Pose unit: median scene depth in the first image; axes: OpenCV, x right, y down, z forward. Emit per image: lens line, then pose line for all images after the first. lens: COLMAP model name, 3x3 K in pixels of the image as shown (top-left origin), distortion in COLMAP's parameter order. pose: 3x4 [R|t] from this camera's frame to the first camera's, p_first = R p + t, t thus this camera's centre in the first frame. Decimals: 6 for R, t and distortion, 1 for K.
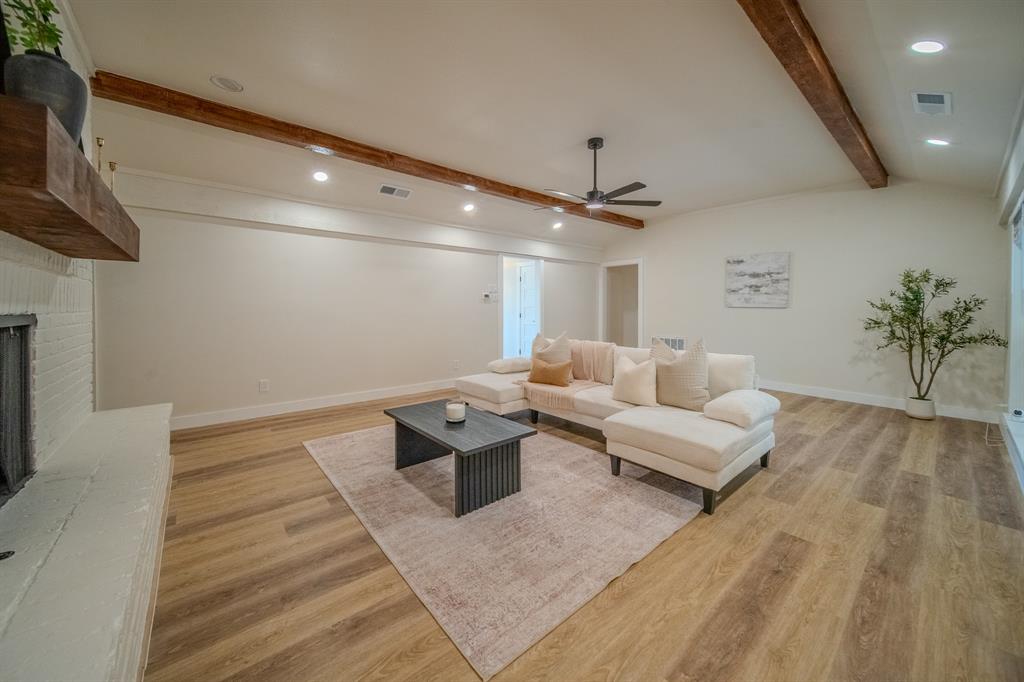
lens RADIAL K [[387.3, 0, 512.8], [0, 387.3, 312.0], [0, 0, 1]] dist [-0.000467, -0.000255]
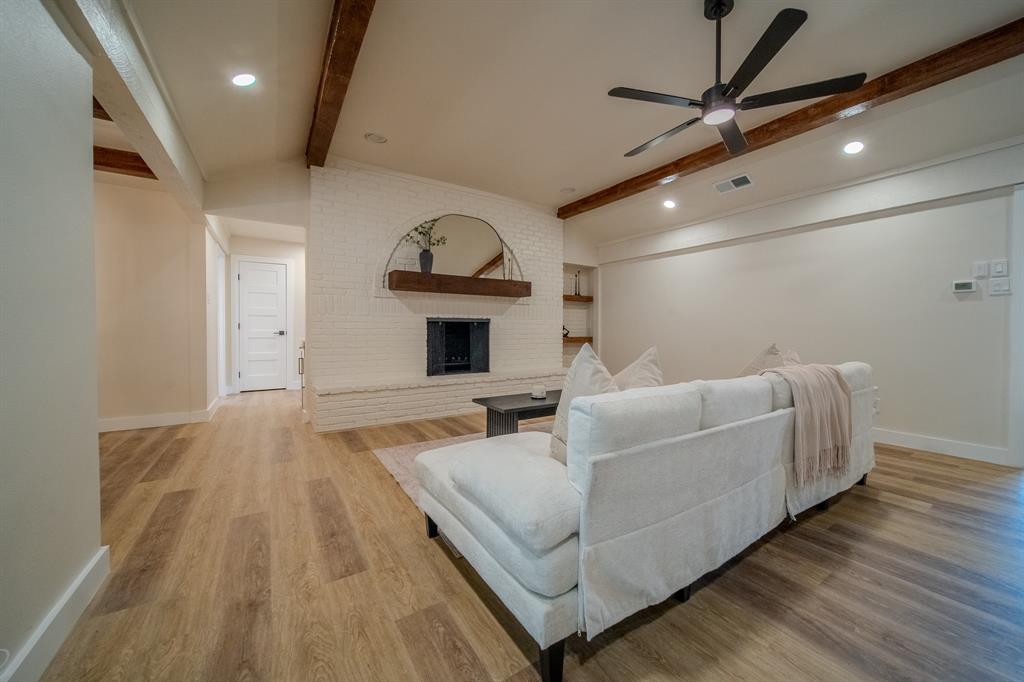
lens RADIAL K [[358.6, 0, 505.2], [0, 358.6, 338.7], [0, 0, 1]] dist [-0.000337, -0.000093]
pose [[-0.132434, 0.030715, -0.990716, 1.581972], [-0.016522, 0.999312, 0.033190, 0.069687], [0.991054, 0.020765, -0.131836, 1.579733]]
